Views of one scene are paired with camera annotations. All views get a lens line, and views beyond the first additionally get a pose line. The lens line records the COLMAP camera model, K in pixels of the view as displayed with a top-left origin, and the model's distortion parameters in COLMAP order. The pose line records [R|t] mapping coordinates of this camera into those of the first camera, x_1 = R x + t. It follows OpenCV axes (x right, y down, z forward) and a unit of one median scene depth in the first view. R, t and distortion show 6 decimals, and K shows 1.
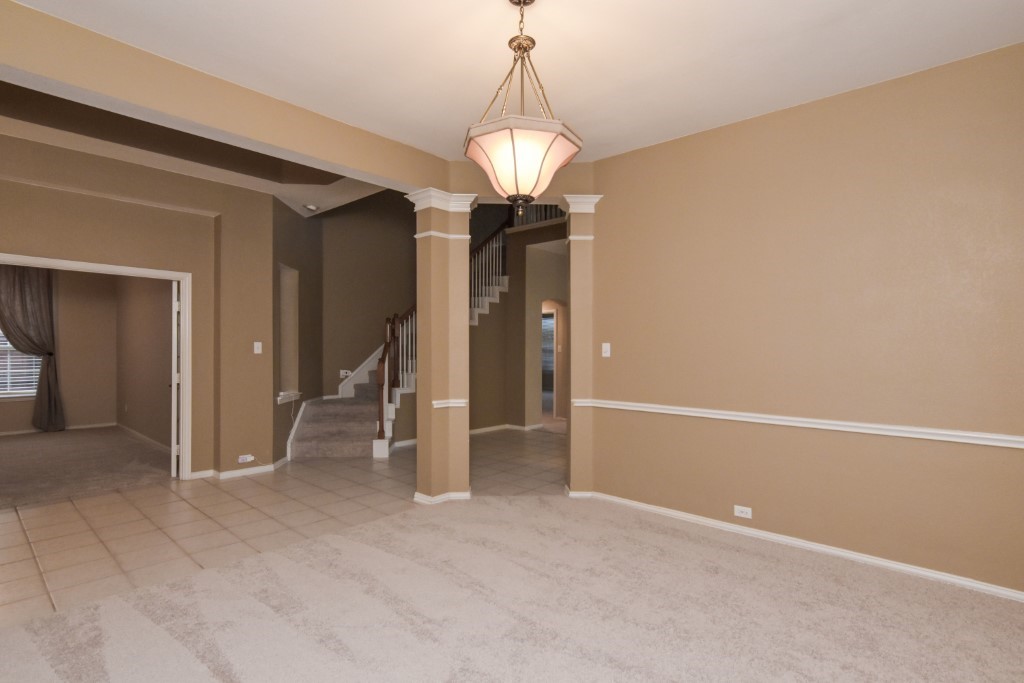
lens RADIAL K [[501.7, 0, 508.8], [0, 501.7, 346.2], [0, 0, 1]] dist [-0.008104, 0.002258]
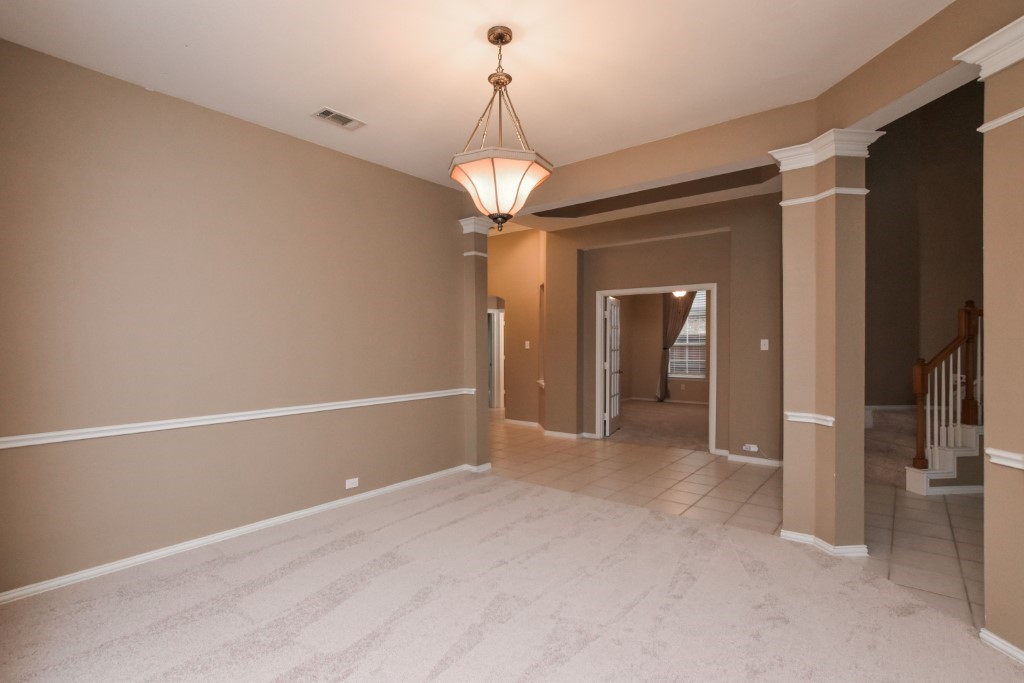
lens RADIAL K [[501.7, 0, 508.5], [0, 501.7, 344.7], [0, 0, 1]] dist [-0.008104, 0.002258]
pose [[0.039232, -0.001192, -0.999229, 0.621896], [0.016605, 0.999862, -0.000541, -0.005951], [0.999092, -0.016571, 0.039247, 0.510997]]
